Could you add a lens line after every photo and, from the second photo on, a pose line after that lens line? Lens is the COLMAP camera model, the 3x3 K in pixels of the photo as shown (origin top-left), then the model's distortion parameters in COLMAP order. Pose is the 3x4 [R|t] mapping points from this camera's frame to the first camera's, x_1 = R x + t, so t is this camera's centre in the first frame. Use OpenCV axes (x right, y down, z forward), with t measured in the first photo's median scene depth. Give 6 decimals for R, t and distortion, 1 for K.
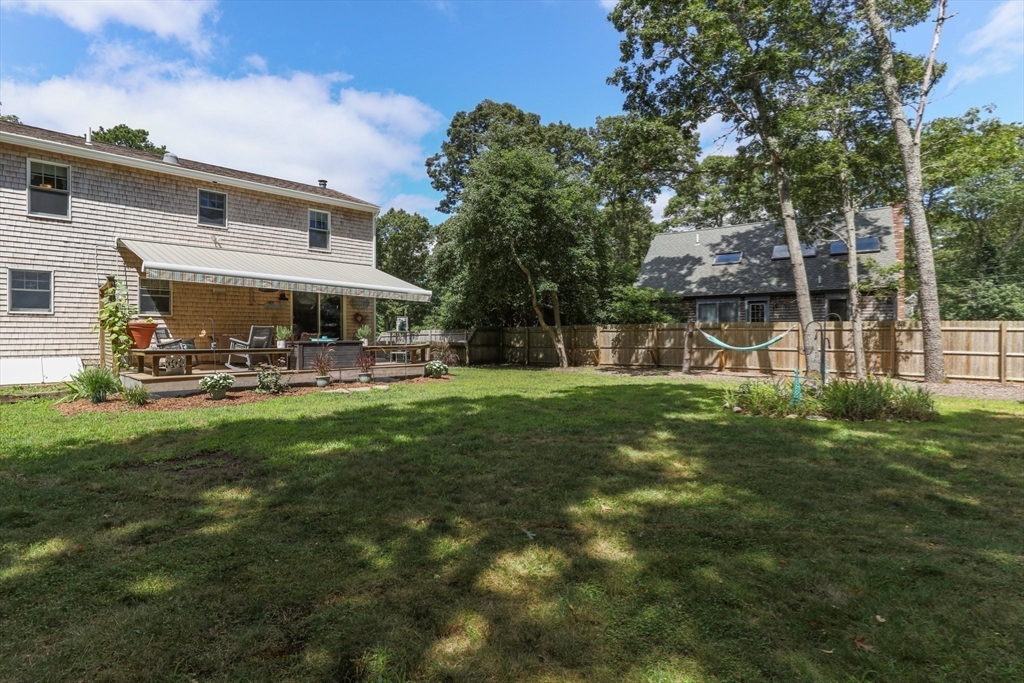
lens RADIAL K [[492.2, 0, 511.3], [0, 492.2, 333.5], [0, 0, 1]] dist [-0.004305, -0.000230]
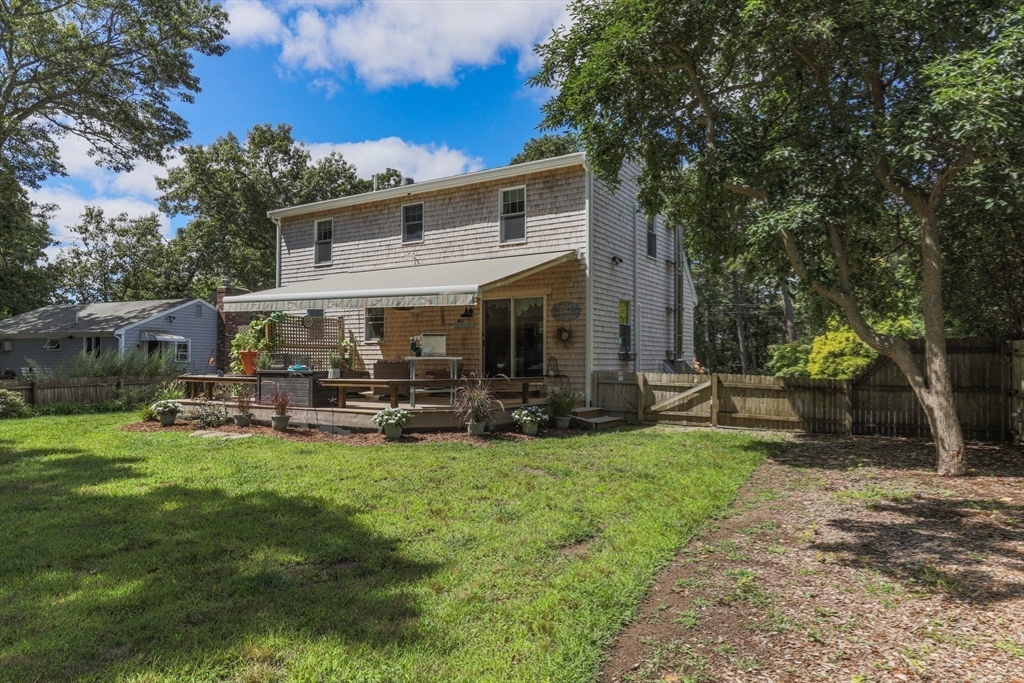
lens RADIAL K [[629.9, 0, 513.7], [0, 629.9, 346.8], [0, 0, 1]] dist [0.003137, 0.000865]
pose [[0.244484, -0.017026, -0.969504, 0.494862], [0.004726, 0.999855, -0.016367, -0.003585], [0.969642, -0.000580, 0.244529, 0.779507]]
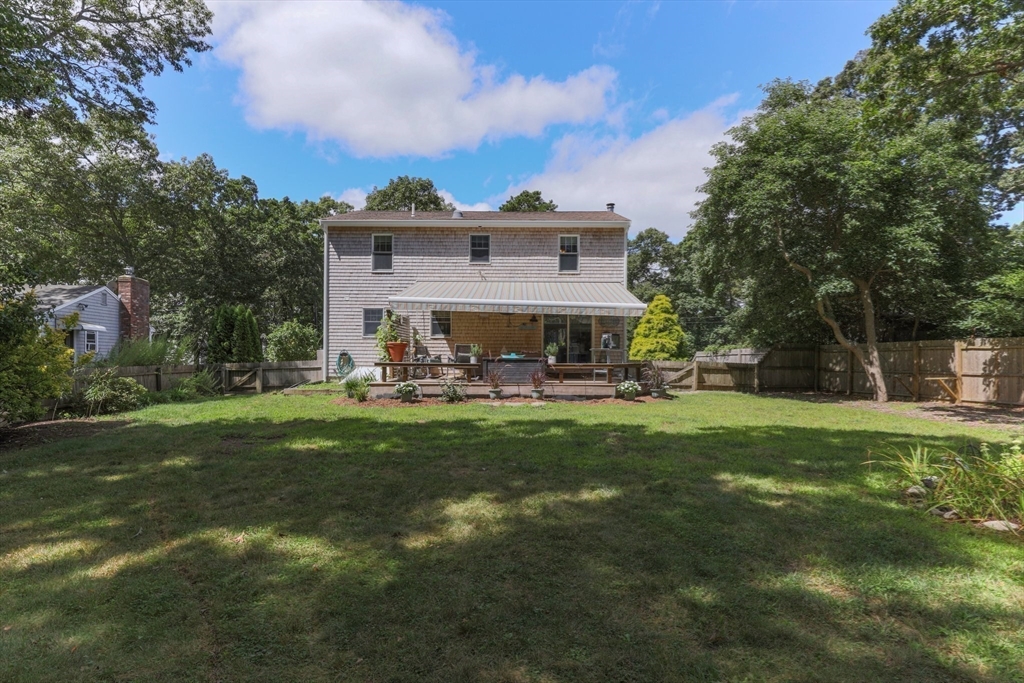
lens RADIAL K [[492.2, 0, 515.0], [0, 492.2, 358.7], [0, 0, 1]] dist [-0.004305, -0.000230]
pose [[0.708803, 0.010306, -0.705332, 0.274658], [-0.004469, 0.999939, 0.010120, 0.004672], [0.705393, -0.004021, 0.708805, 0.171428]]
